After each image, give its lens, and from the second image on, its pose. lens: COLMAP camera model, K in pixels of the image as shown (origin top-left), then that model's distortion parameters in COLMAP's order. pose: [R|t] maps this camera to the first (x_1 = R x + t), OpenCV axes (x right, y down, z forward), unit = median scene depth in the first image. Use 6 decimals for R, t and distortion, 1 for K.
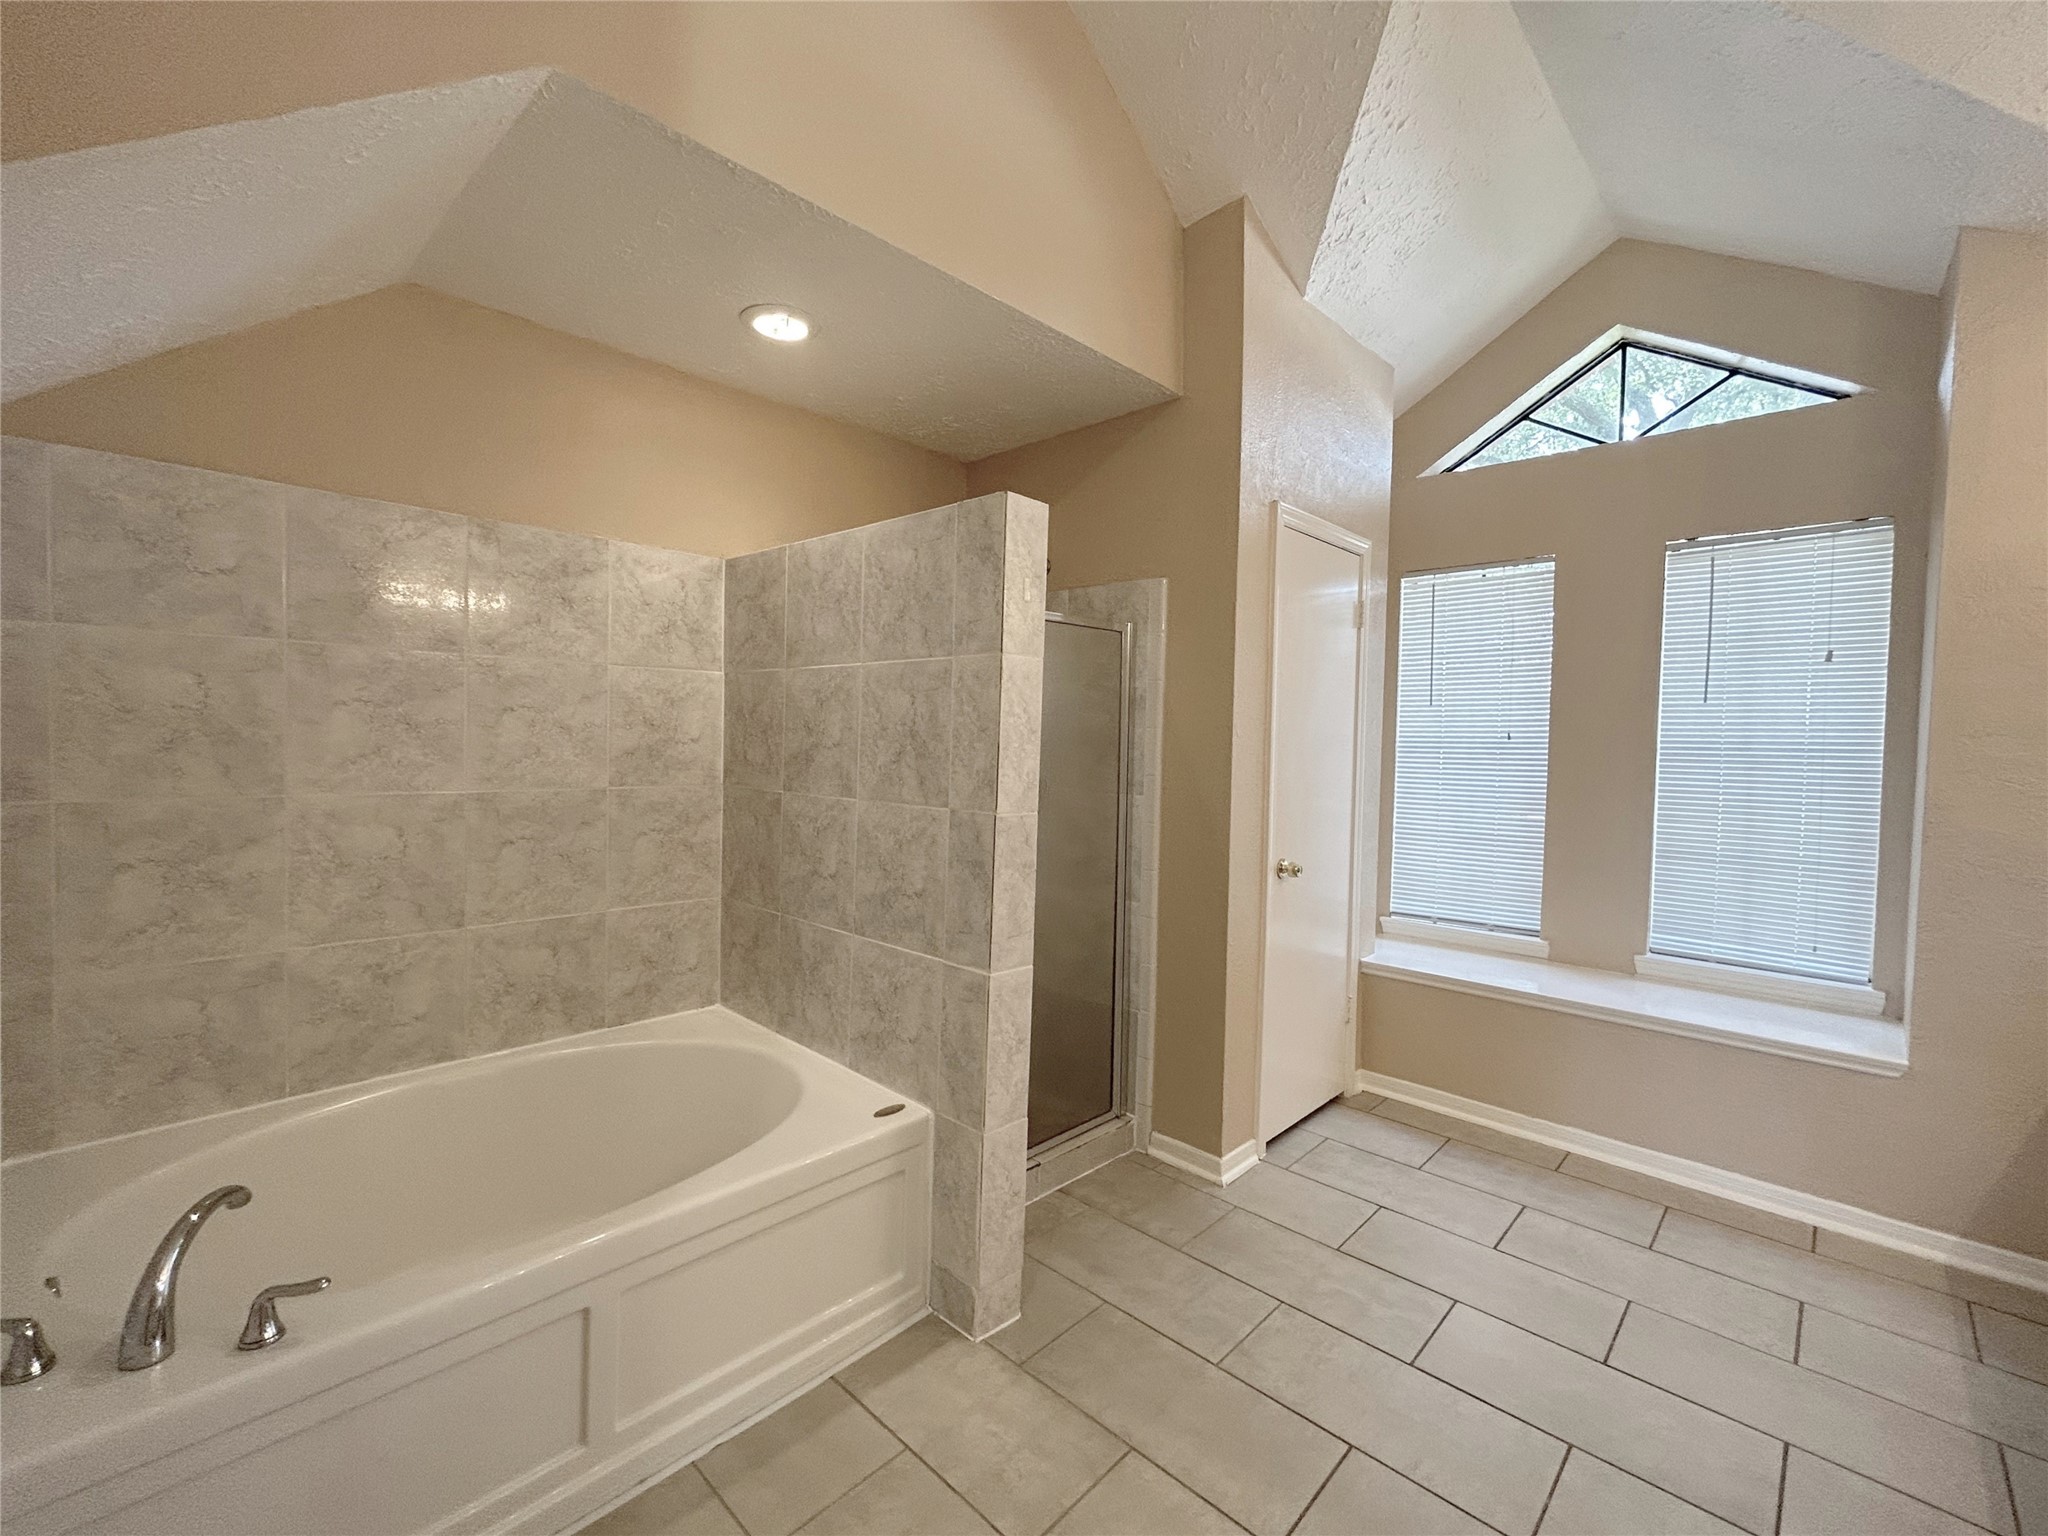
lens RADIAL K [[855.5, 0, 1030.4], [0, 855.5, 758.6], [0, 0, 1]] dist [-0.001455, -0.000292]
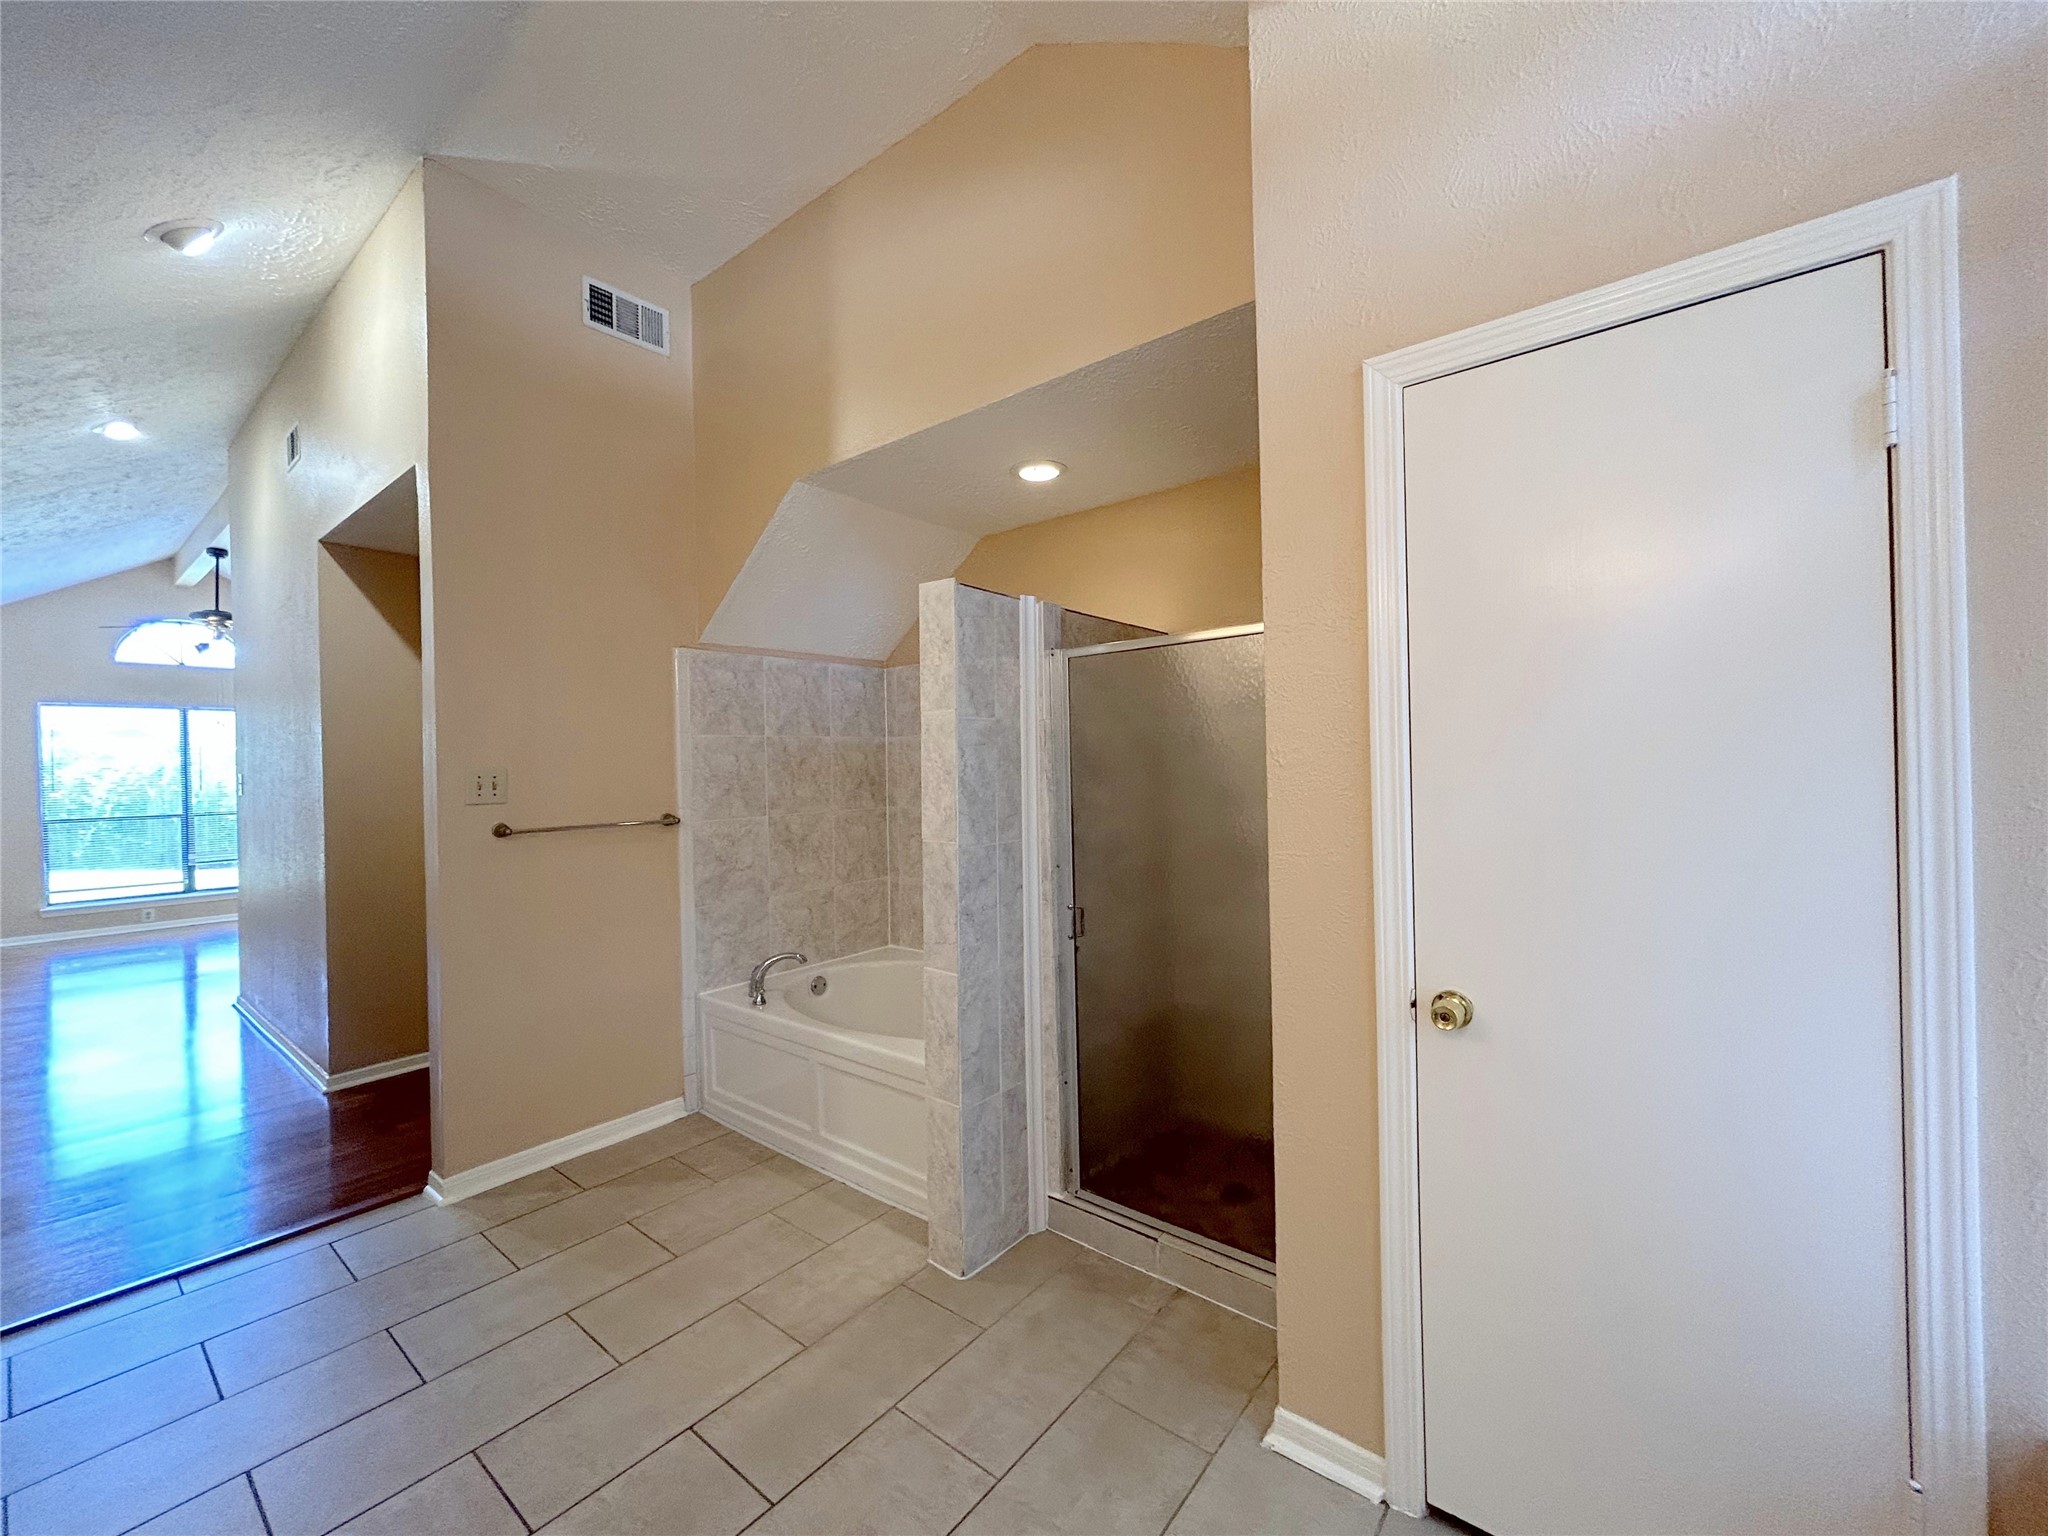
lens RADIAL K [[821.5, 0, 1024.0], [0, 821.5, 768.0], [0, 0, 1]] dist [0.001007, 0.000024]
pose [[0.092218, -0.020147, -0.995535, 0.647444], [-0.009301, 0.999734, -0.021093, -0.008722], [0.995695, 0.011205, 0.092006, 0.568395]]
